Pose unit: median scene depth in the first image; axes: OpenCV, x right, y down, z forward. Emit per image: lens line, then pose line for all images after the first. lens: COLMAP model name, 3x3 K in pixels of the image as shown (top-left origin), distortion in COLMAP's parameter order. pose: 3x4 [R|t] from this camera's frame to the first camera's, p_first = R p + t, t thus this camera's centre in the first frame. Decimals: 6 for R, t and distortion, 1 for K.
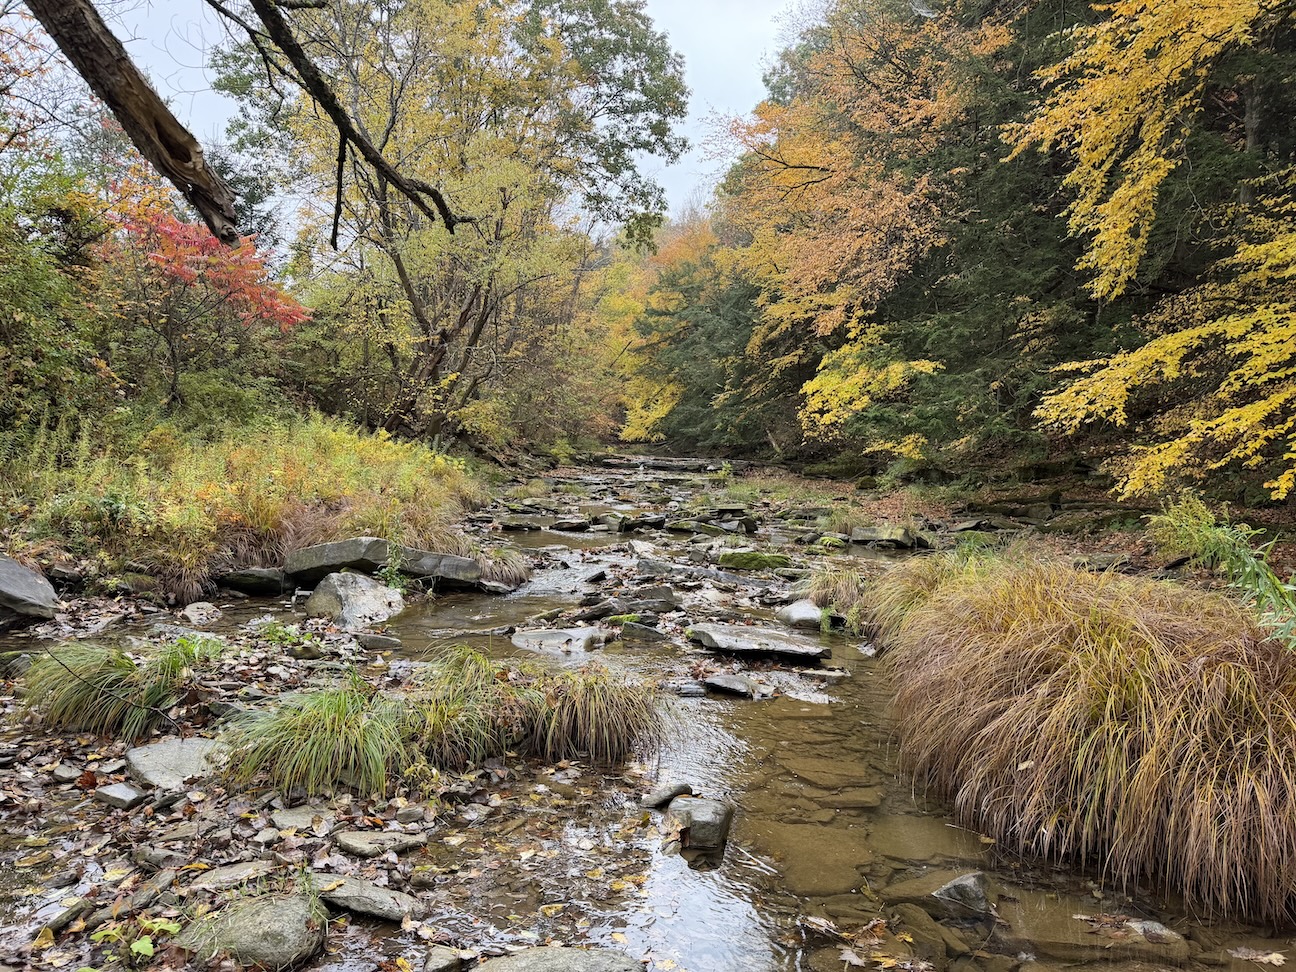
lens RADIAL K [[919.3, 0, 682.6], [0, 919.3, 505.3], [0, 0, 1]] dist [0.068566, -0.186029]
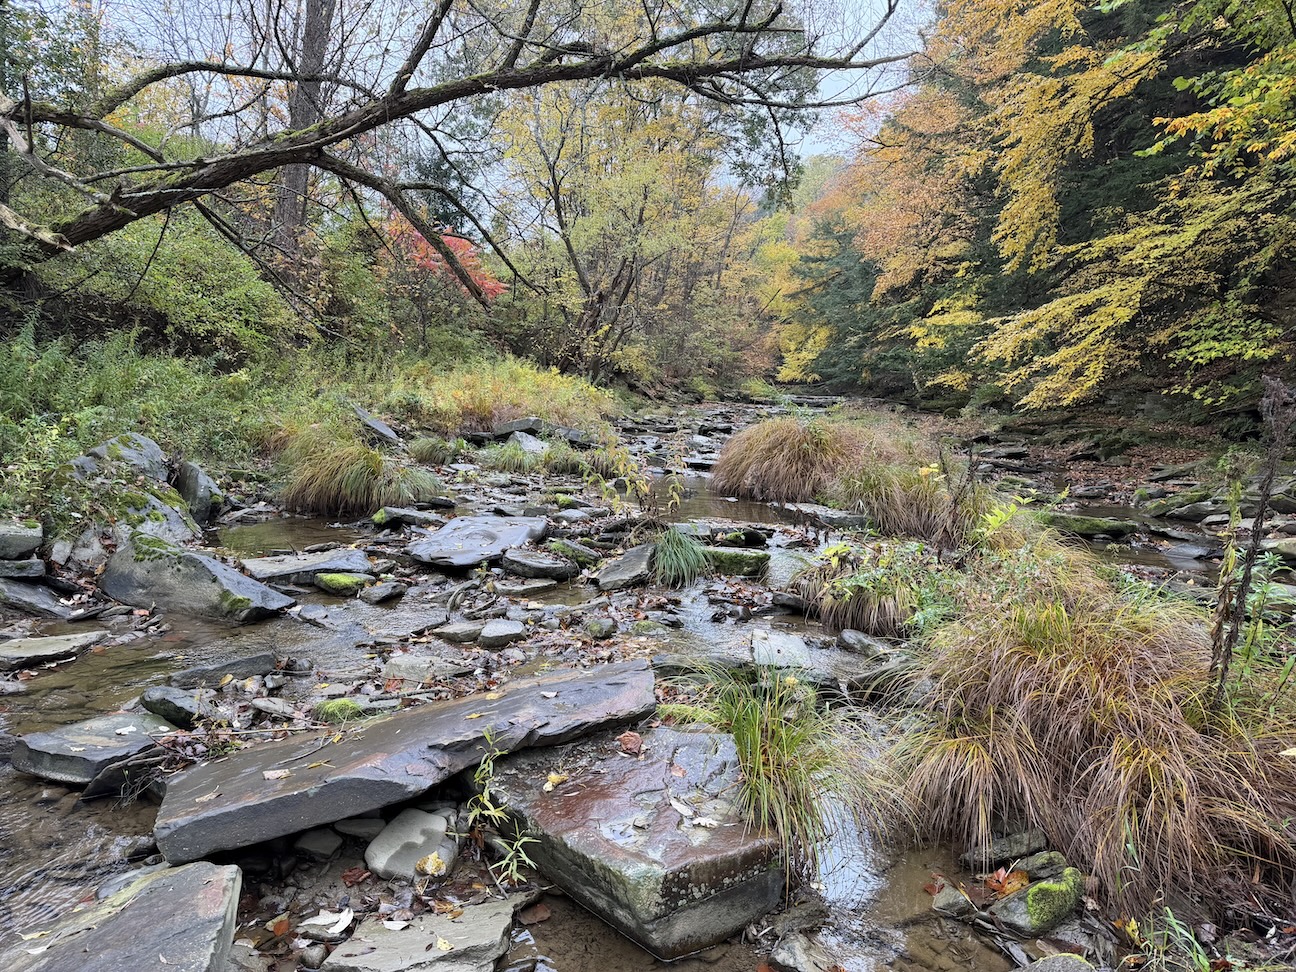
lens RADIAL K [[906.1, 0, 636.0], [0, 906.1, 483.3], [0, 0, 1]] dist [0.066012, -0.085697]
pose [[0.971687, 0.030700, -0.234267, 0.081709], [-0.021392, 0.998881, 0.042169, 0.021983], [0.235299, -0.035964, 0.971257, -0.206845]]
